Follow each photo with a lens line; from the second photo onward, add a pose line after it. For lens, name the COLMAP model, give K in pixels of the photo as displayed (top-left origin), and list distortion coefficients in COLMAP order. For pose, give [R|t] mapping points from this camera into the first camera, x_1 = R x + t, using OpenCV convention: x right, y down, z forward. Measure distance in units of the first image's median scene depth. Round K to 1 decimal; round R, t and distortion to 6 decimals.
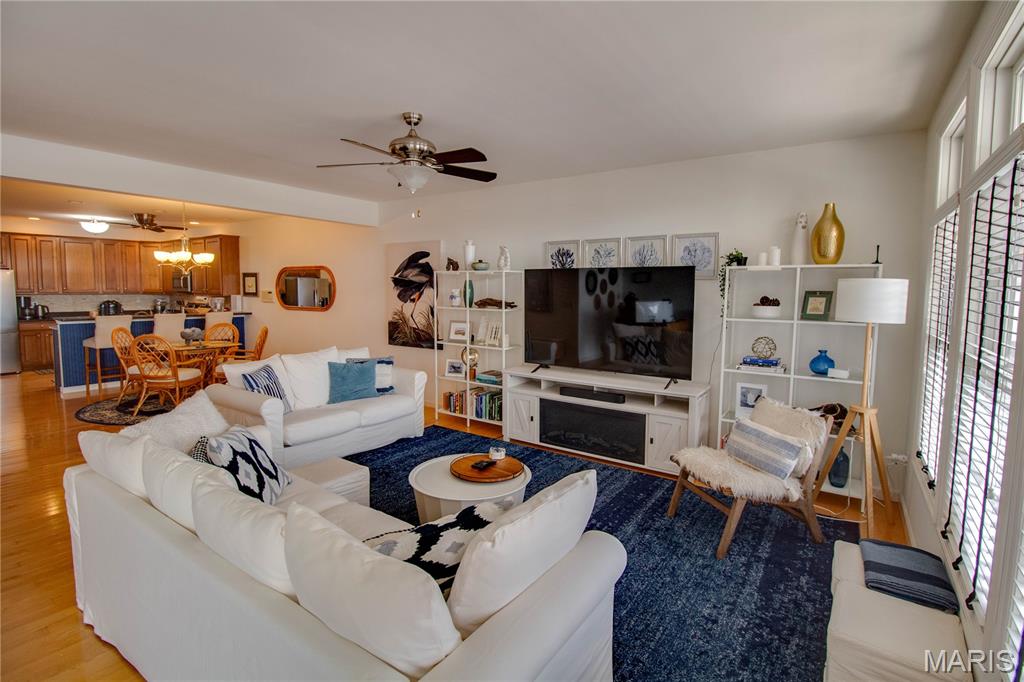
lens RADIAL K [[484.3, 0, 519.8], [0, 484.3, 327.4], [0, 0, 1]] dist [-0.003074, -0.015752]
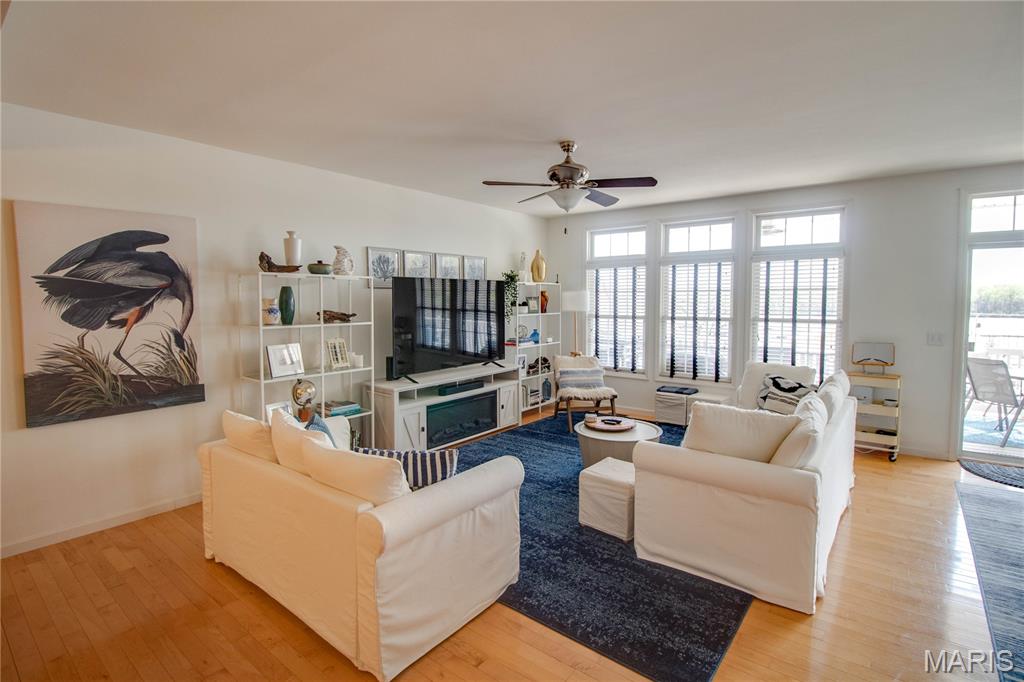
lens RADIAL K [[495.7, 0, 528.5], [0, 495.7, 326.8], [0, 0, 1]] dist [0.002669, -0.017609]
pose [[0.052632, -0.069433, 0.996197, -0.722096], [0.081913, 0.994518, 0.064988, -0.050294], [-0.995249, 0.078181, 0.058031, 0.536698]]
